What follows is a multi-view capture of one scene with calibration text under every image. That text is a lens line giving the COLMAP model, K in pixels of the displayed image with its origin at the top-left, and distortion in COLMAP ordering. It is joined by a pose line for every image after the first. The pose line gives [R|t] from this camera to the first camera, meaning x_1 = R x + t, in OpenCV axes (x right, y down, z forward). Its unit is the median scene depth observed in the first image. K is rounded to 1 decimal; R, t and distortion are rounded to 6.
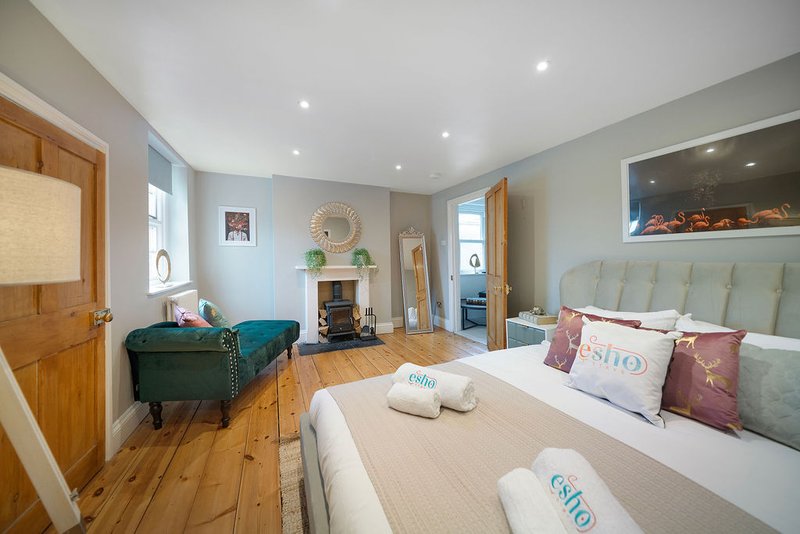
lens RADIAL K [[278.6, 0, 420.5], [0, 278.6, 264.2], [0, 0, 1]] dist [-0.002023, 0.000285]
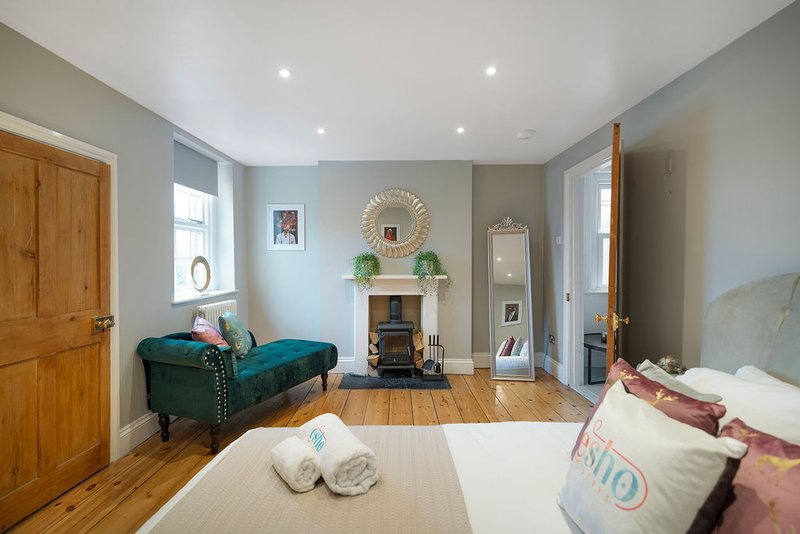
lens RADIAL K [[405.2, 0, 414.1], [0, 405.2, 280.4], [0, 0, 1]] dist [0.008293, -0.001349]
pose [[0.897855, 0.019369, -0.439864, 0.305300], [-0.009323, 0.999644, 0.024988, -0.010714], [0.440192, -0.018335, 0.897717, 0.077116]]
